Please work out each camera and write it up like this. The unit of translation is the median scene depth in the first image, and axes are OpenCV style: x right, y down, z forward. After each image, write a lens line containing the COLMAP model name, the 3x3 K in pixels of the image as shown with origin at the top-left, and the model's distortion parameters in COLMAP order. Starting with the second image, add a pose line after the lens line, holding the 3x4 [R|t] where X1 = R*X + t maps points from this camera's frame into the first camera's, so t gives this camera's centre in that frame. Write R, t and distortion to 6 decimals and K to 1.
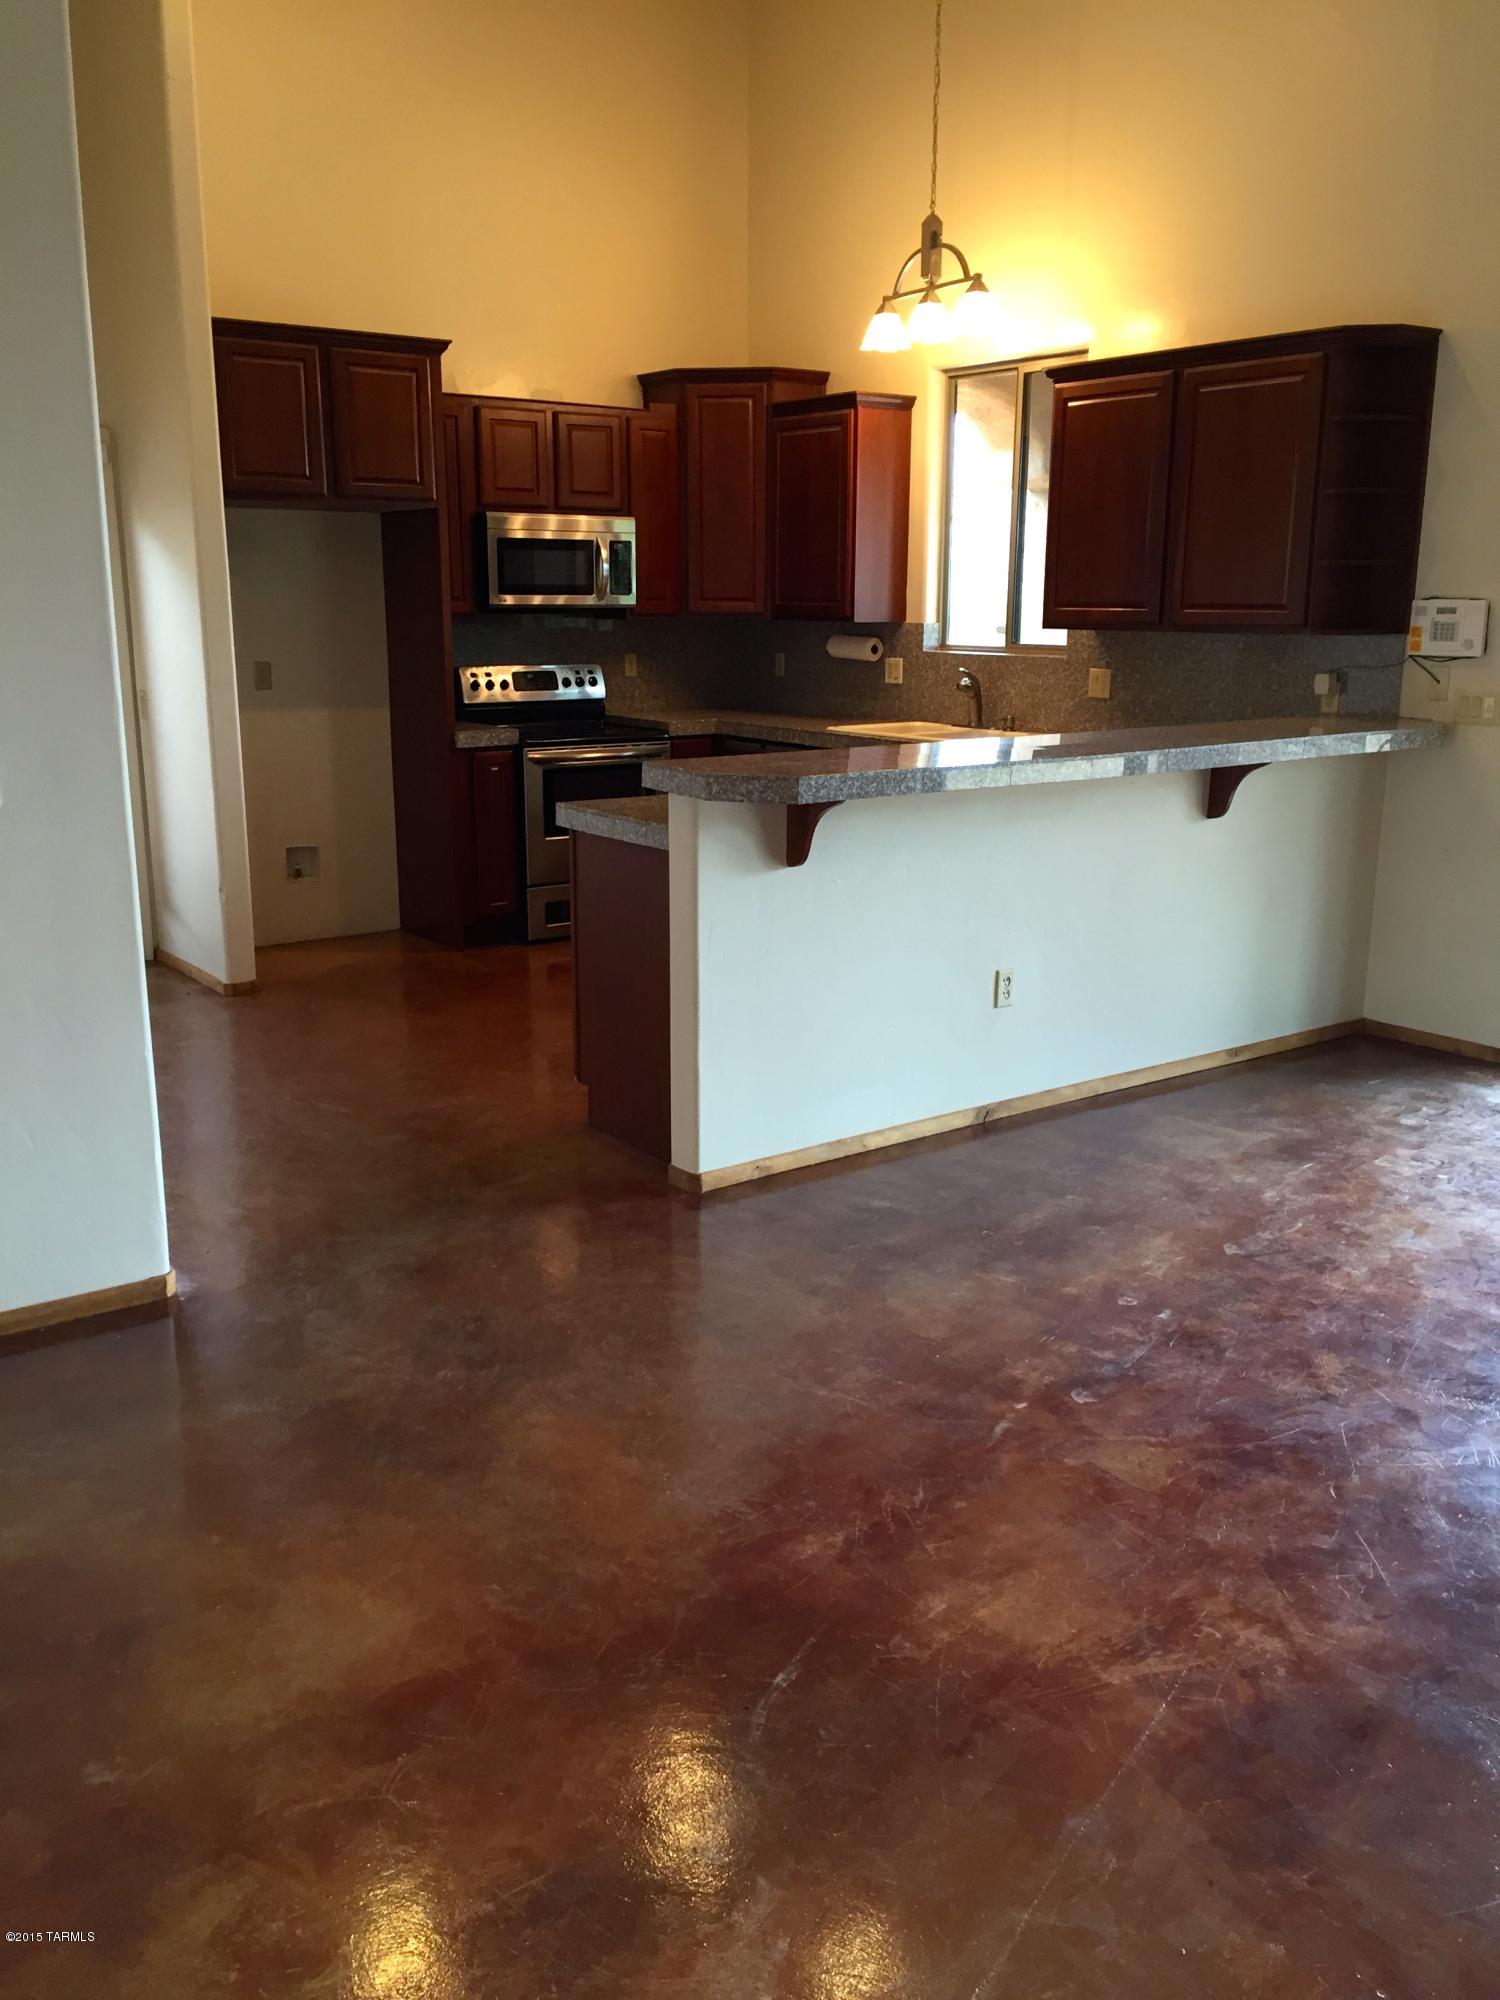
lens RADIAL K [[1714.5, 0, 754.0], [0, 1714.5, 1003.3], [0, 0, 1]] dist [0.080832, -0.109161]
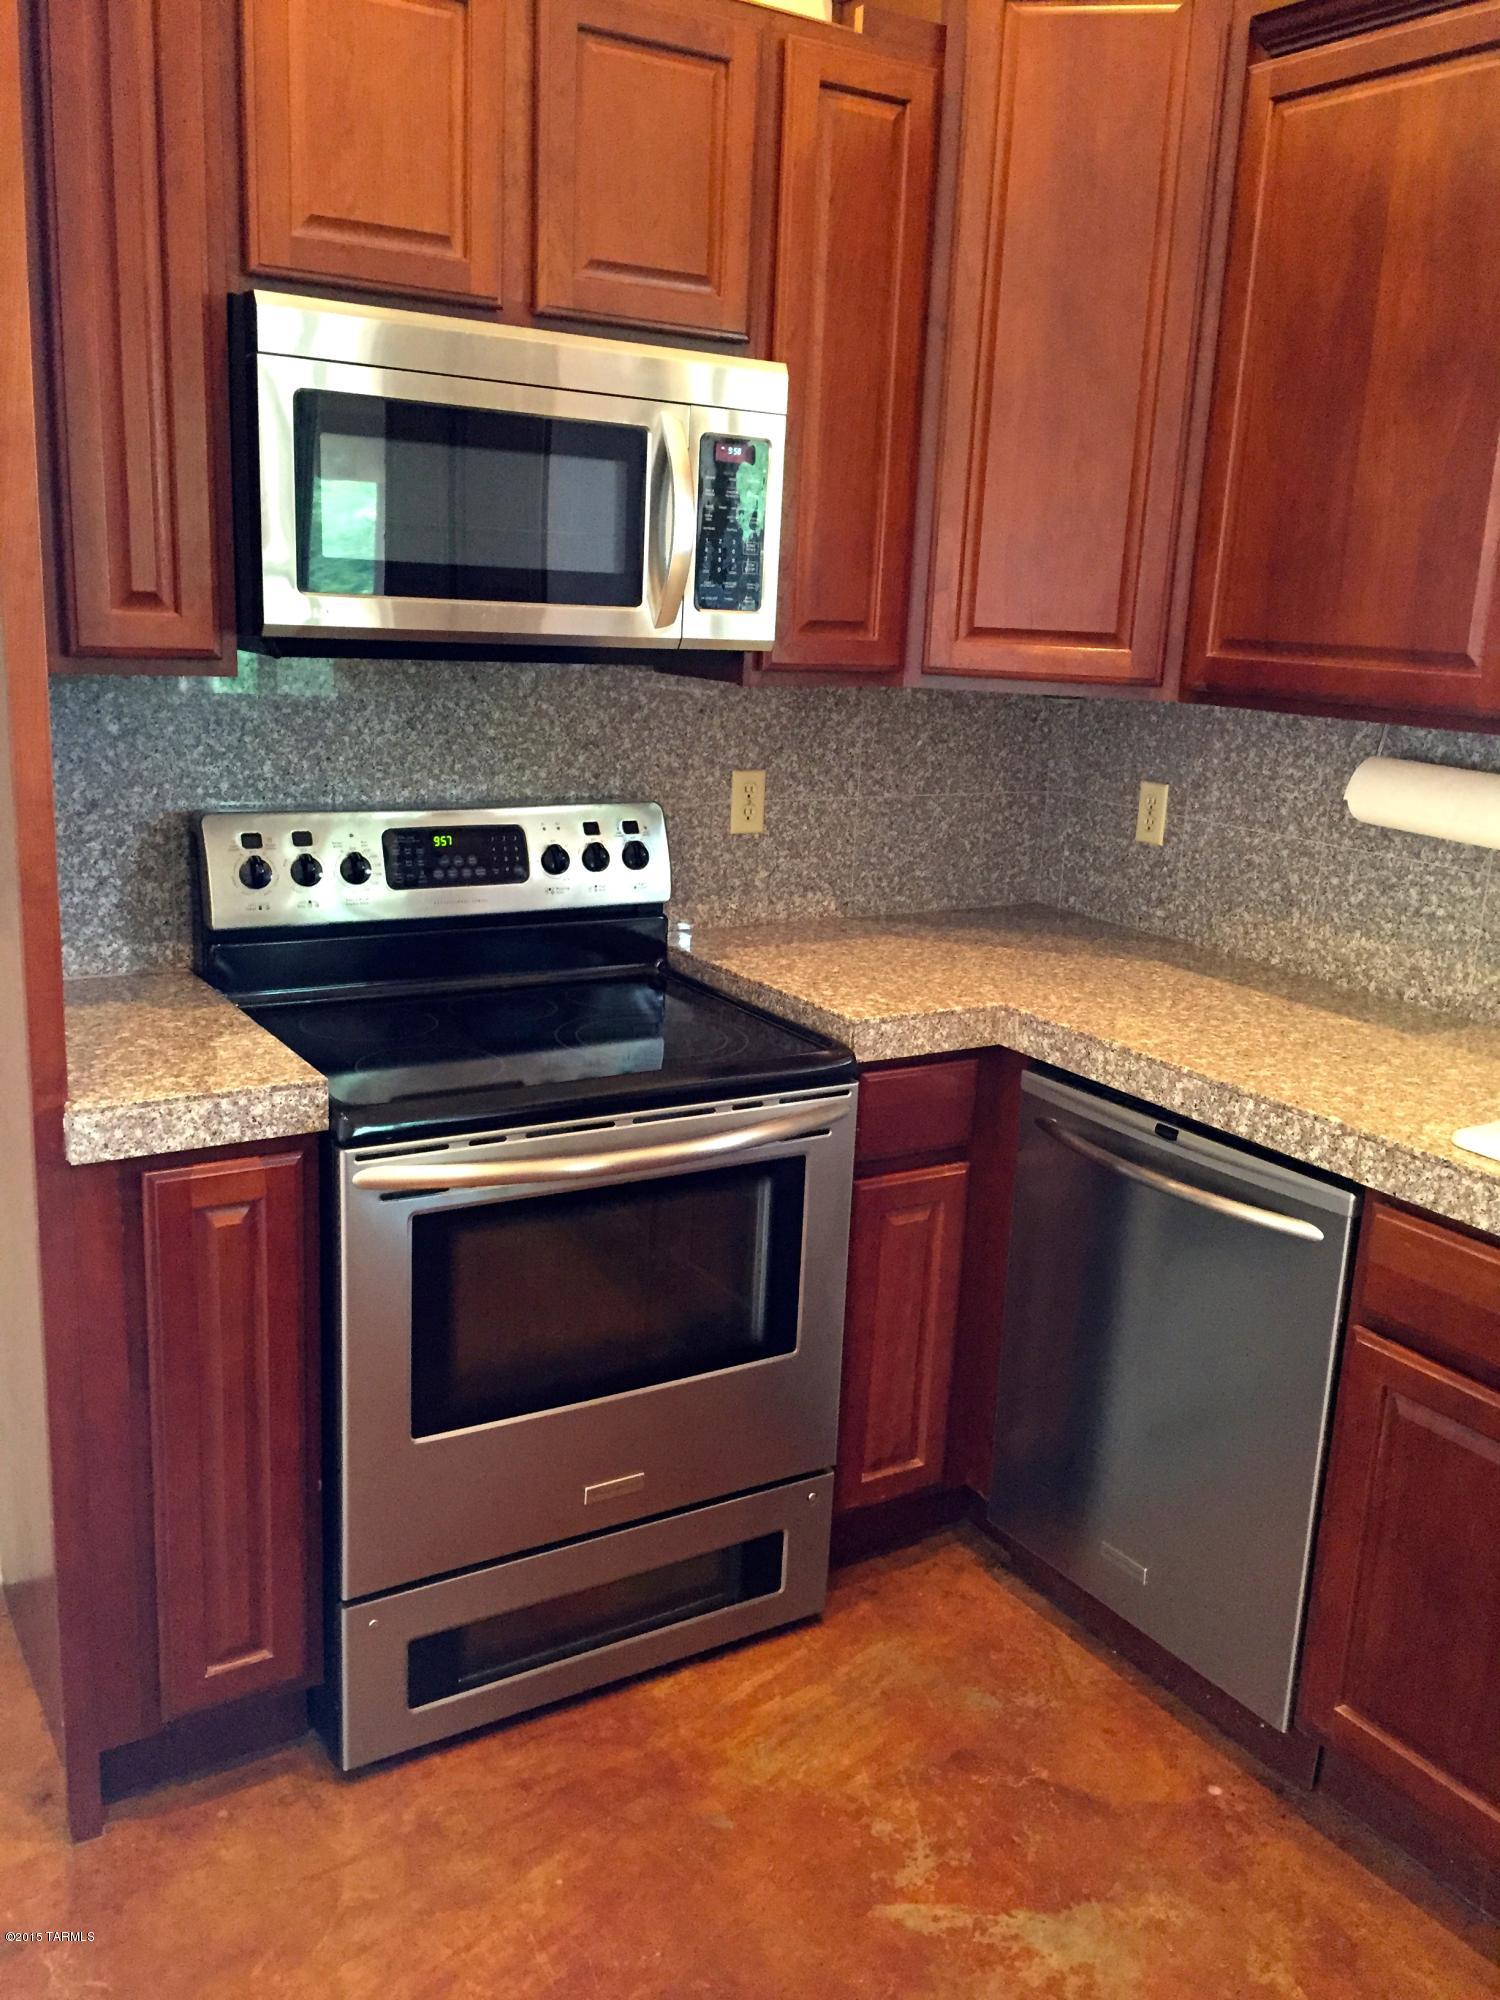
lens RADIAL K [[1714.5, 0, 754.0], [0, 1714.5, 1003.3], [0, 0, 1]] dist [0.080832, -0.109161]
pose [[0.996433, 0.059601, -0.059734, -0.049734], [-0.059593, 0.998221, 0.001911, -0.166627], [0.059742, 0.001655, 0.998212, 0.687548]]
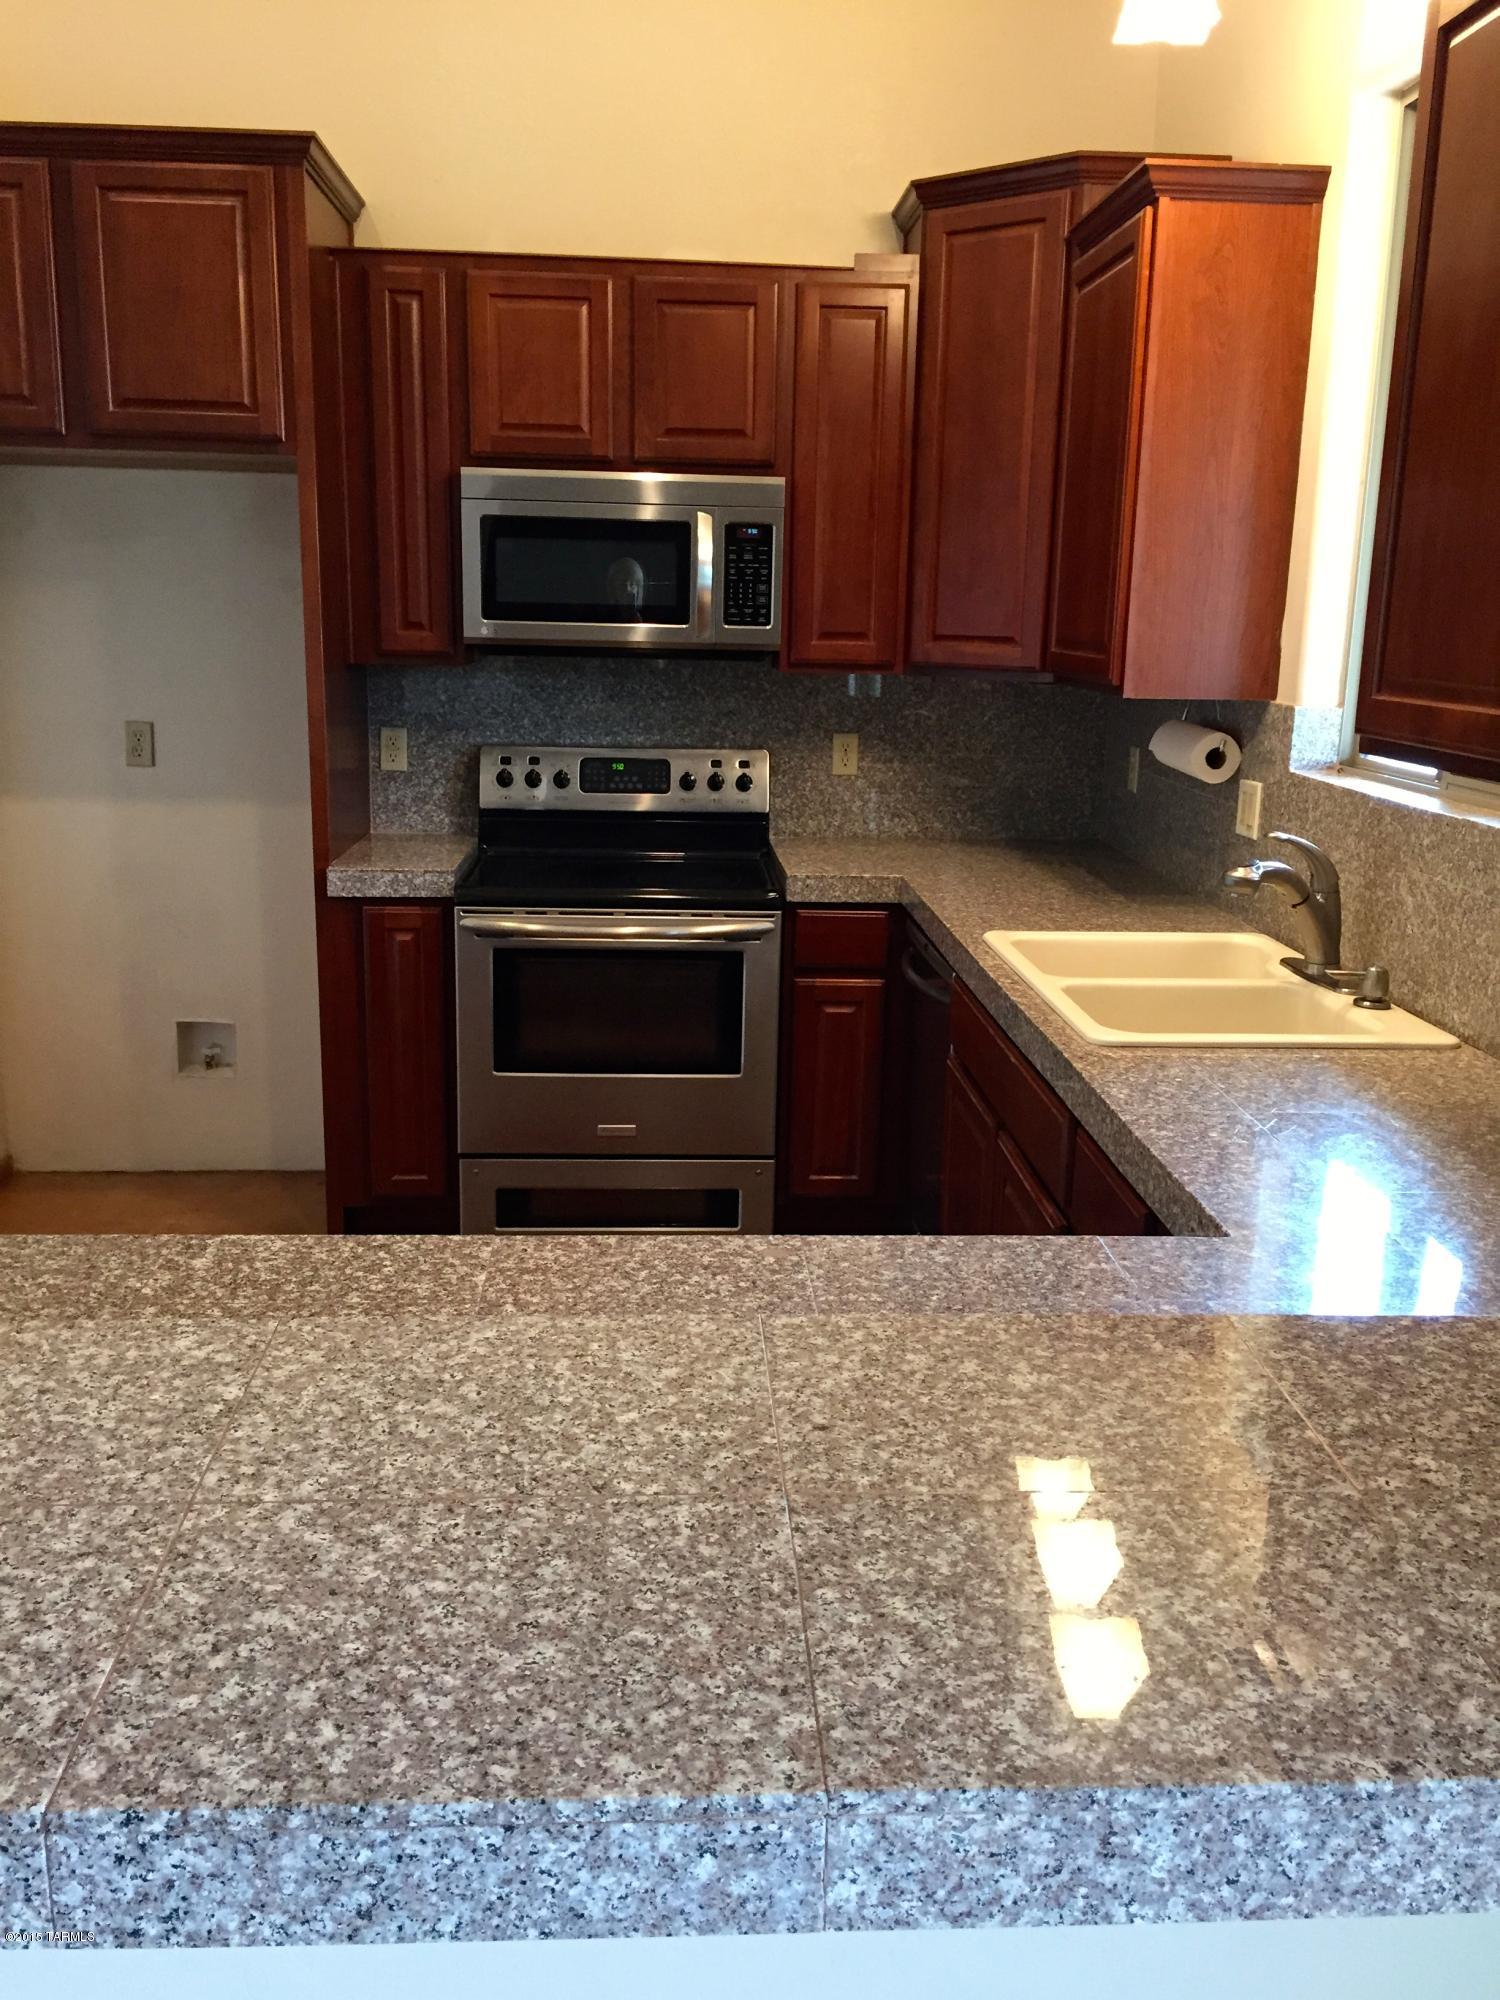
lens RADIAL K [[1714.5, 0, 754.0], [0, 1714.5, 1003.3], [0, 0, 1]] dist [0.080832, -0.109161]
pose [[0.838034, 0.138905, -0.527640, 0.218153], [-0.145764, 0.988899, 0.028823, -0.139317], [0.525786, 0.052757, 0.848979, 0.563691]]
